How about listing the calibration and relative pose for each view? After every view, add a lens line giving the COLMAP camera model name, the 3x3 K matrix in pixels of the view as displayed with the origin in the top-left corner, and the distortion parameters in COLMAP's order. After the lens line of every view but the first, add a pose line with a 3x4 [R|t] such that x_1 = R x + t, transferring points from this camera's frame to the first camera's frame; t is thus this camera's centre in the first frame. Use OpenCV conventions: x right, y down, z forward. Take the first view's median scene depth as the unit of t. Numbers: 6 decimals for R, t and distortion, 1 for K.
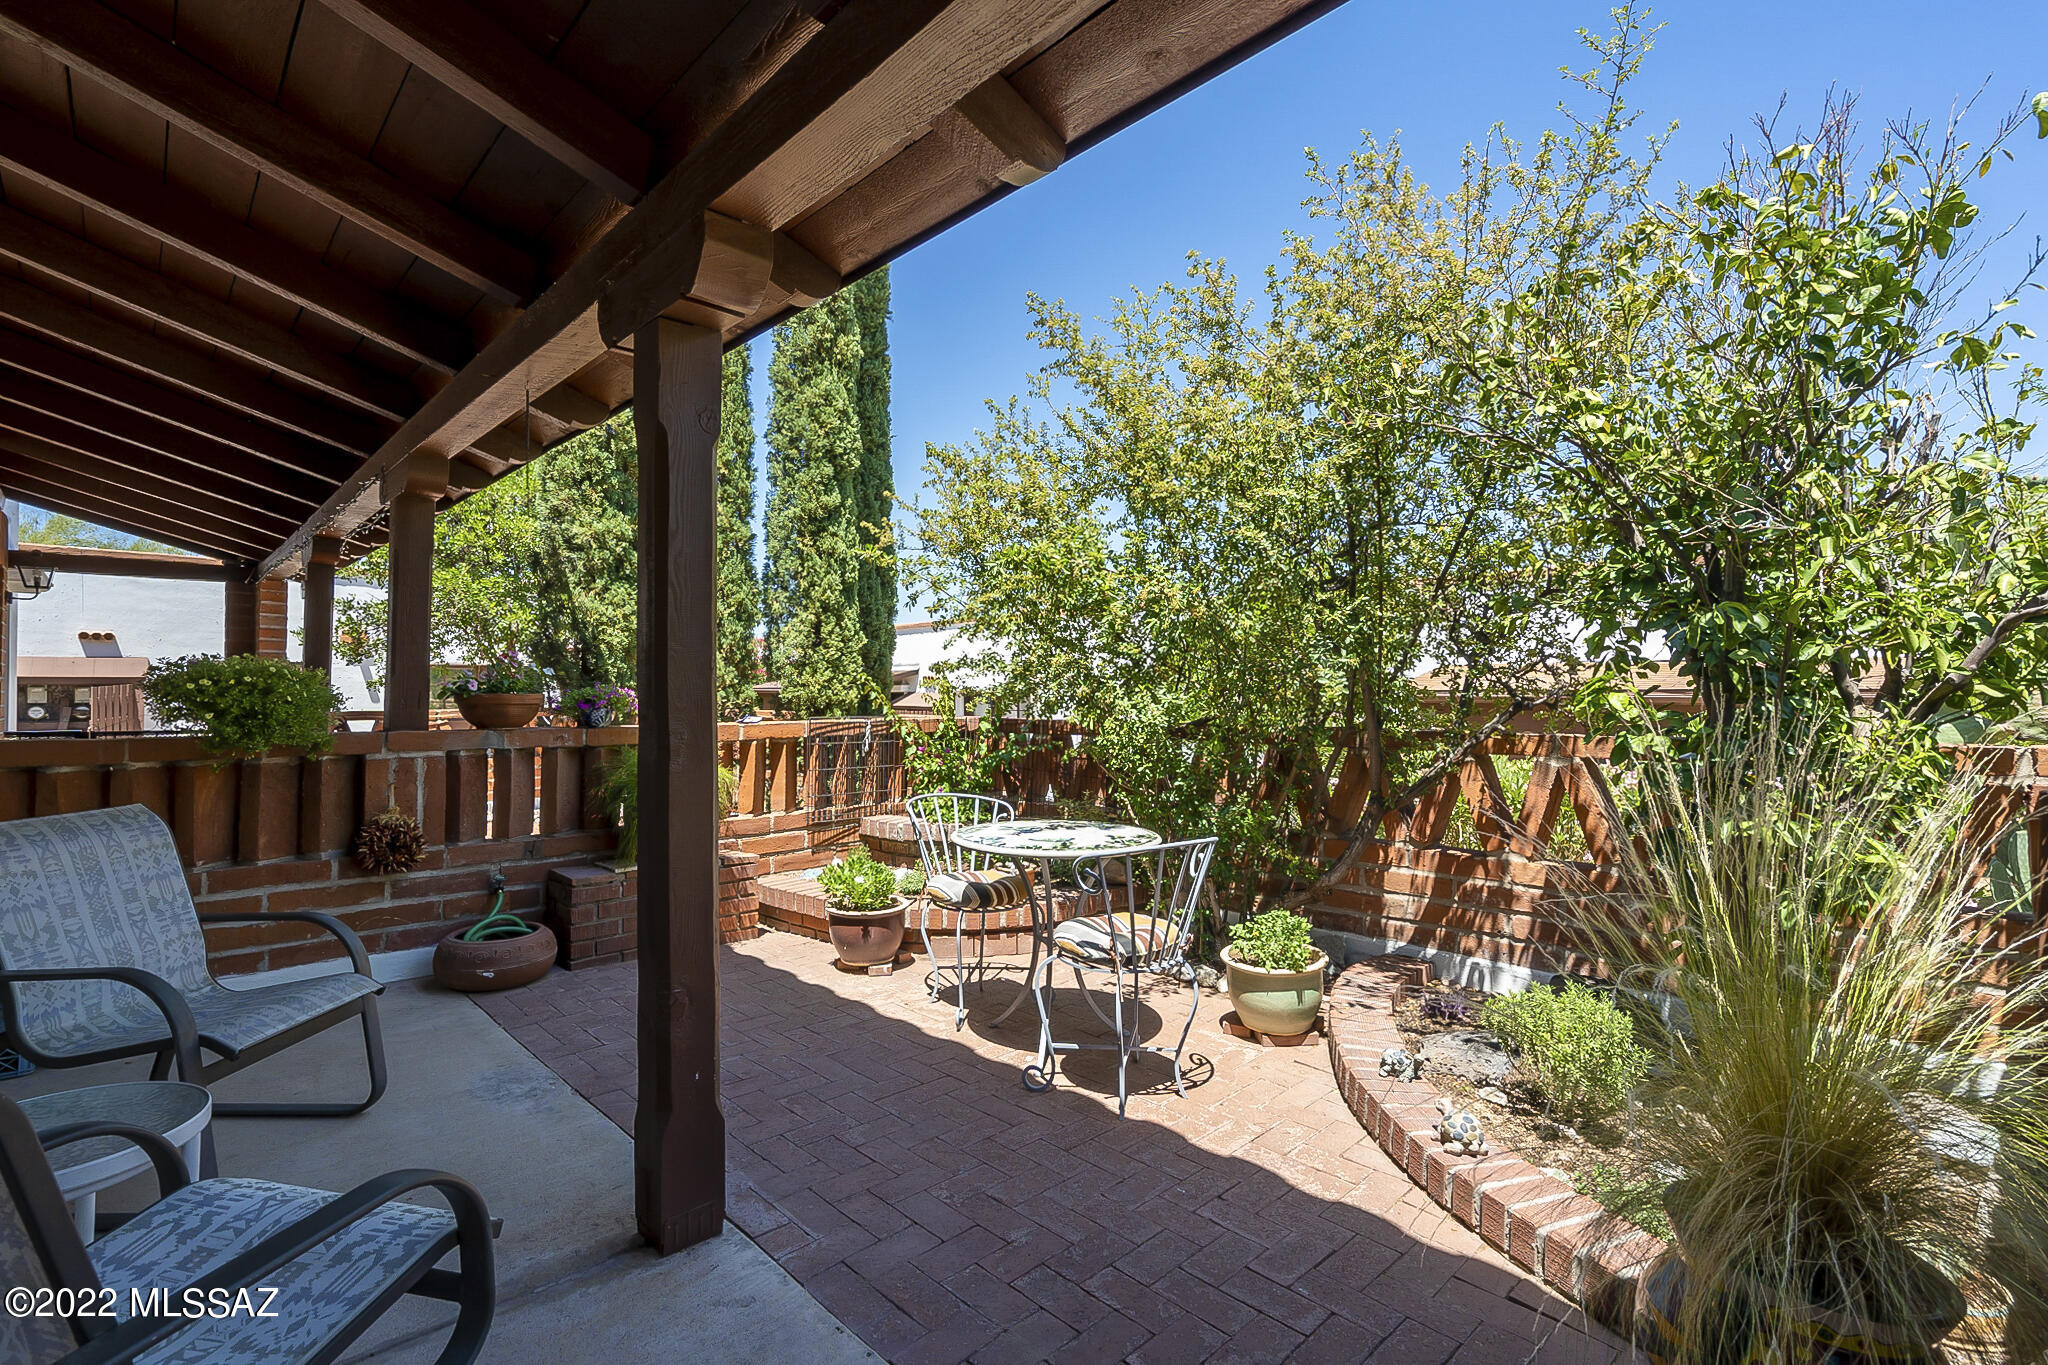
lens RADIAL K [[928.7, 0, 1016.5], [0, 928.7, 671.5], [0, 0, 1]] dist [-0.001232, 0.001331]
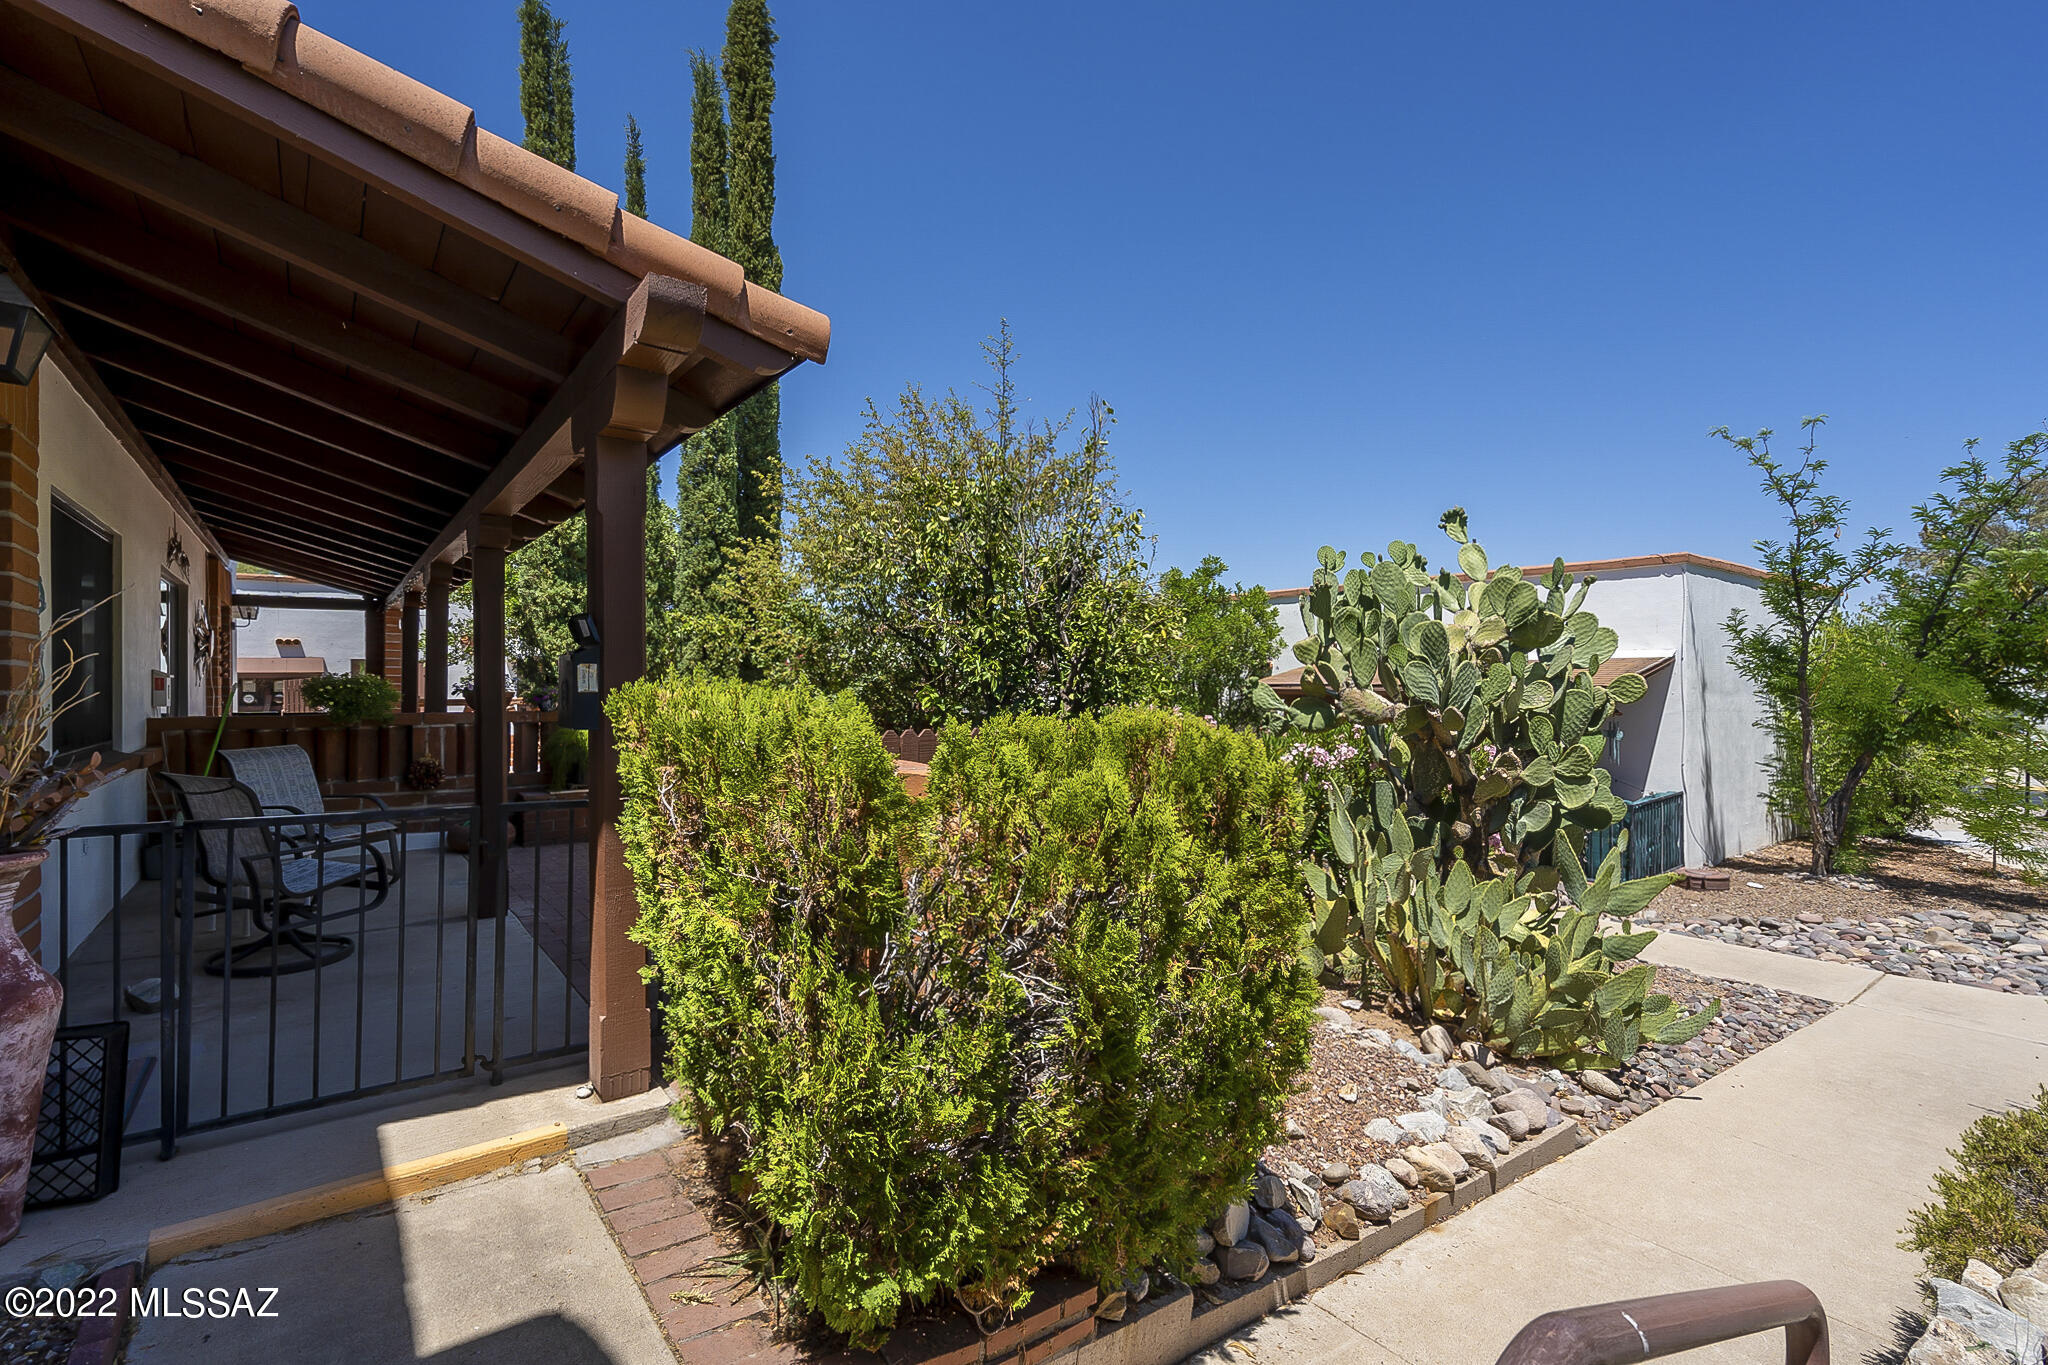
lens RADIAL K [[940.9, 0, 1029.8], [0, 940.9, 678.2], [0, 0, 1]] dist [0.000354, 0.000293]
pose [[0.993101, 0.001049, -0.117260, 0.601283], [0.001462, 0.999772, 0.021322, -0.034296], [0.117256, -0.021347, 0.992872, -0.580810]]
